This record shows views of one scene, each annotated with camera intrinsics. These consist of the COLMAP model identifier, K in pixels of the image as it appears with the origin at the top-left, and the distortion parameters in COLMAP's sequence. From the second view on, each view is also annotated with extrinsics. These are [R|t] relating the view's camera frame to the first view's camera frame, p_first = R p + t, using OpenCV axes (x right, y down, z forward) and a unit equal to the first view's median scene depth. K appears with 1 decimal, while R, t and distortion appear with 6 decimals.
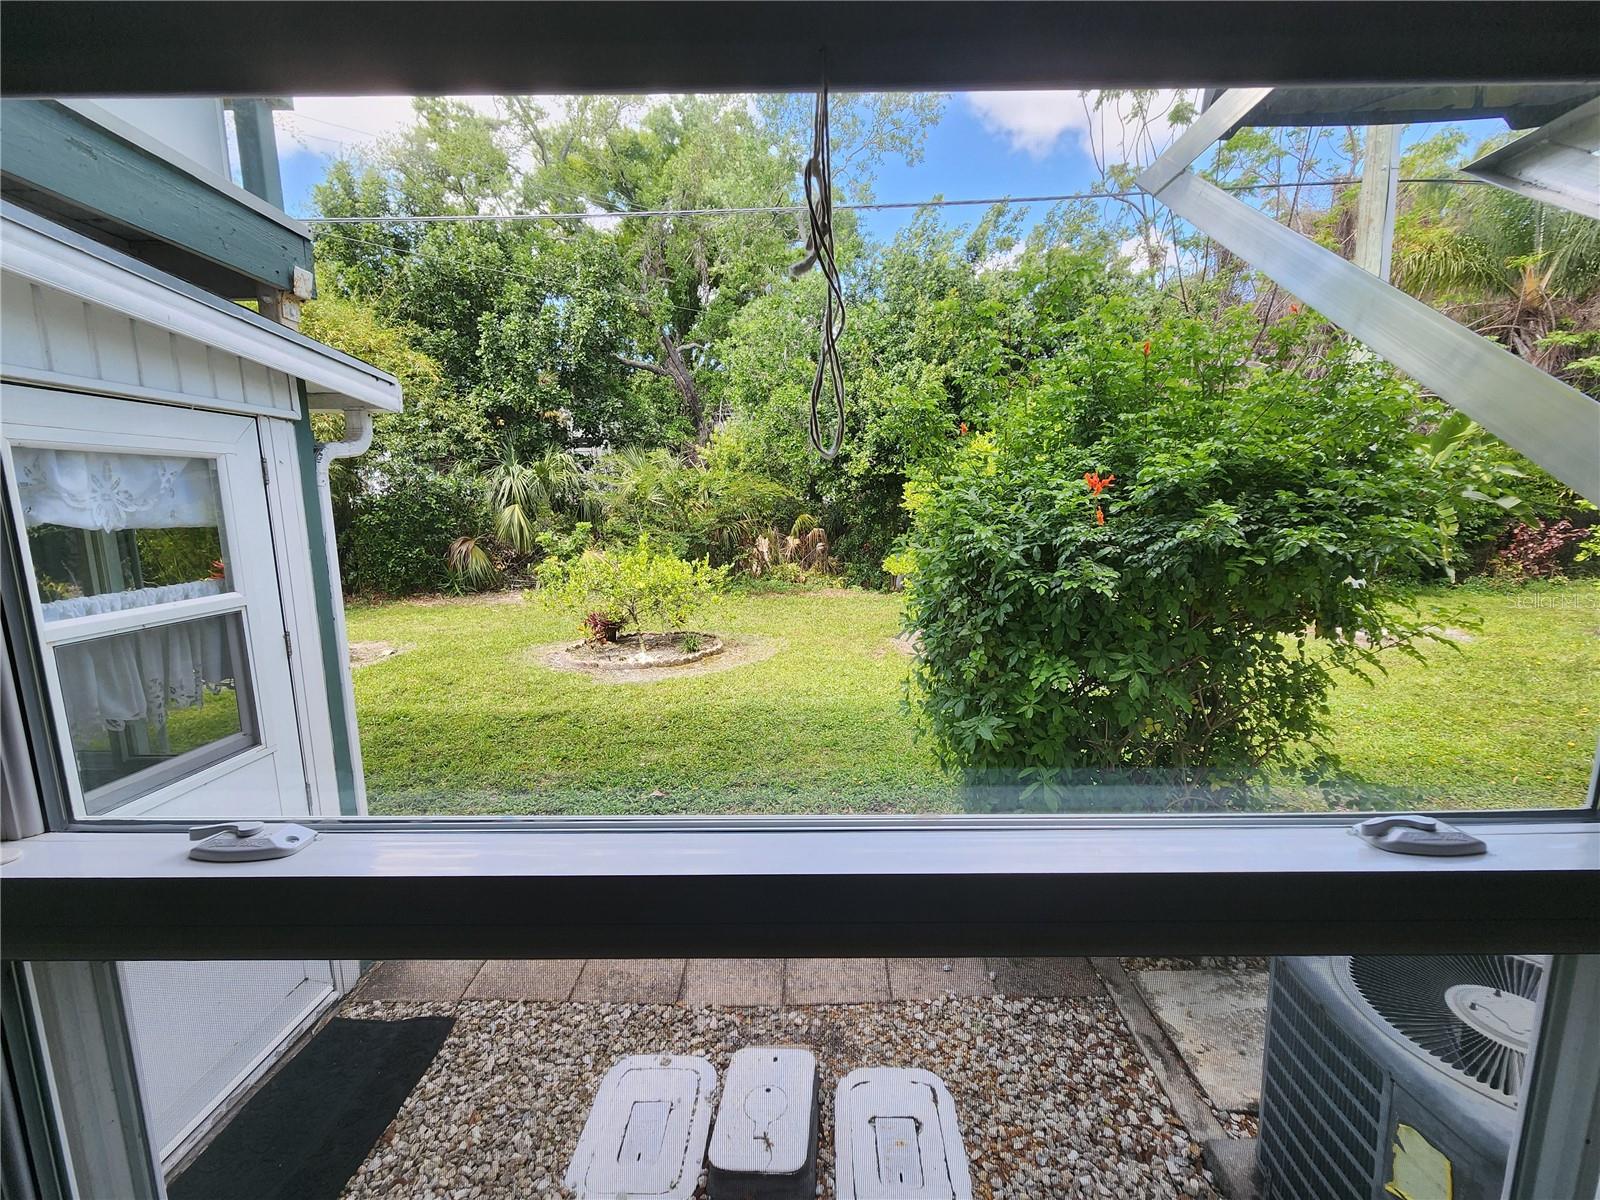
lens RADIAL K [[658.9, 0, 797.0], [0, 658.9, 600.9], [0, 0, 1]] dist [-0.001430, 0.001373]
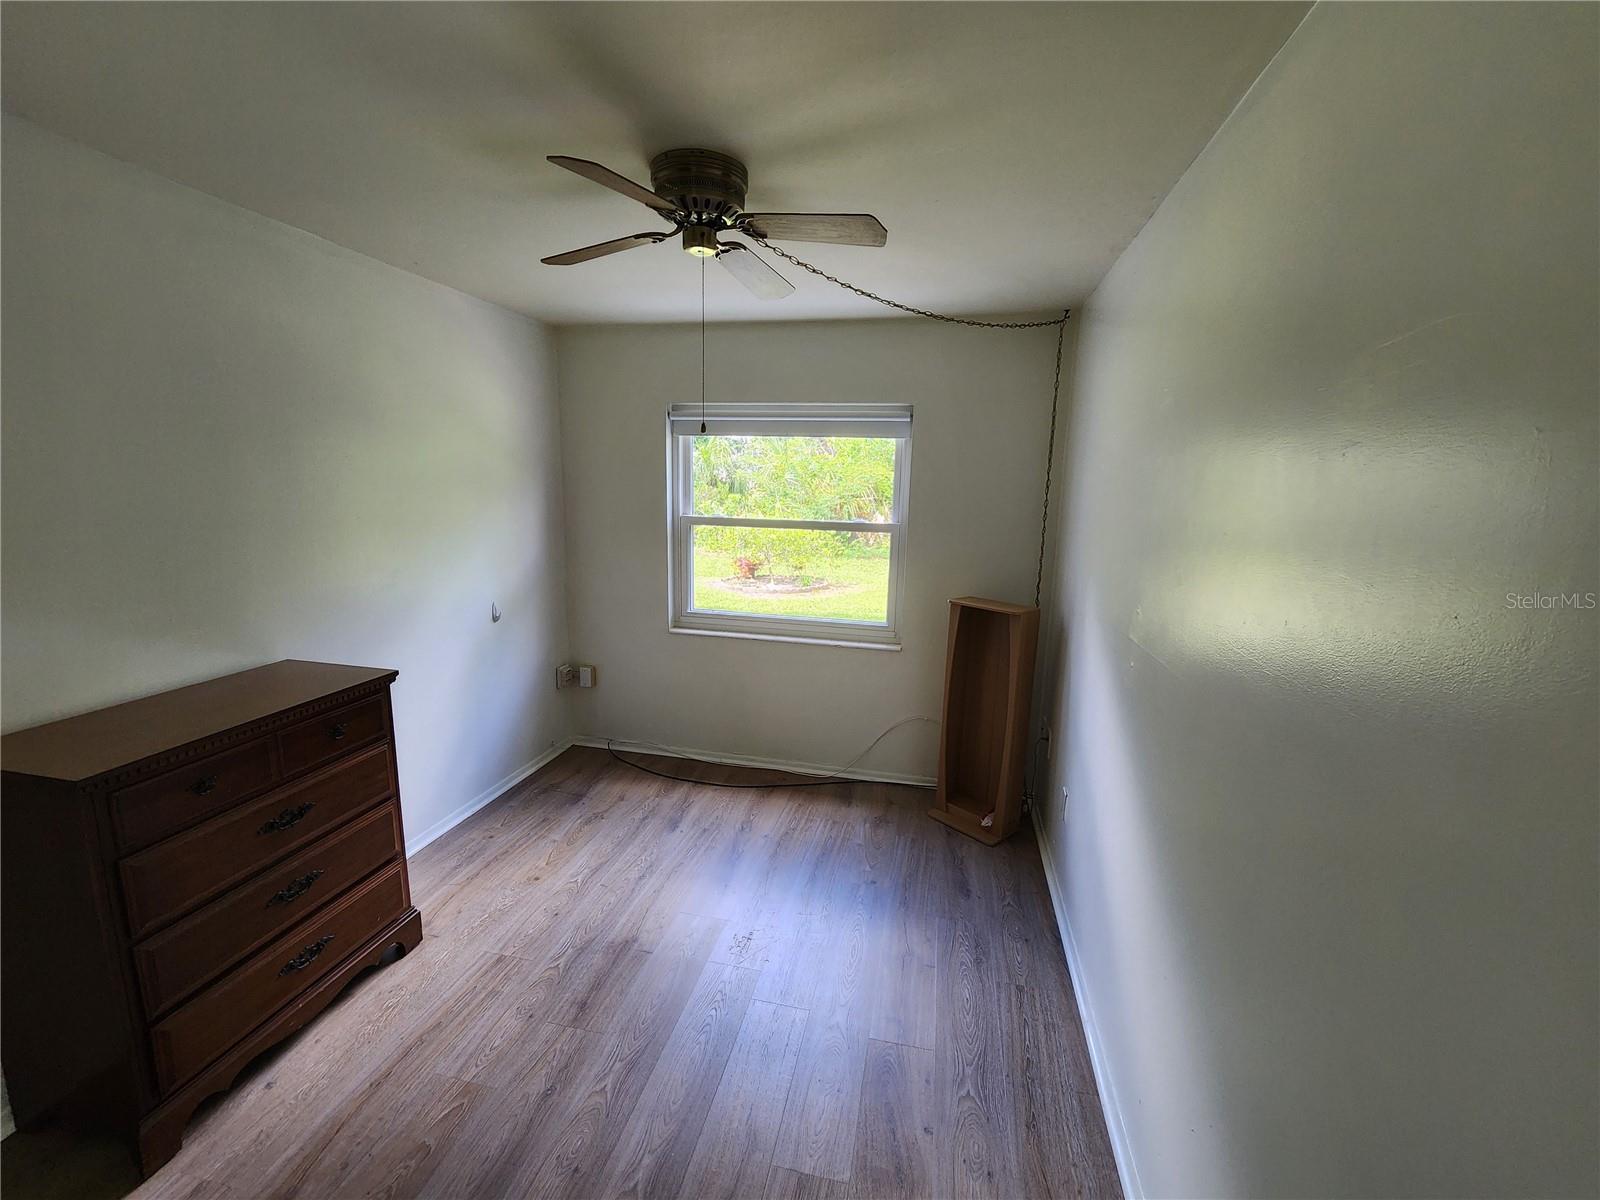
lens RADIAL K [[658.9, 0, 801.7], [0, 658.9, 599.0], [0, 0, 1]] dist [-0.001430, 0.001373]
pose [[0.979186, 0.065855, -0.191986, 0.096369], [-0.060887, 0.997642, 0.031669, 0.053165], [0.193619, -0.019321, 0.980887, -0.358048]]
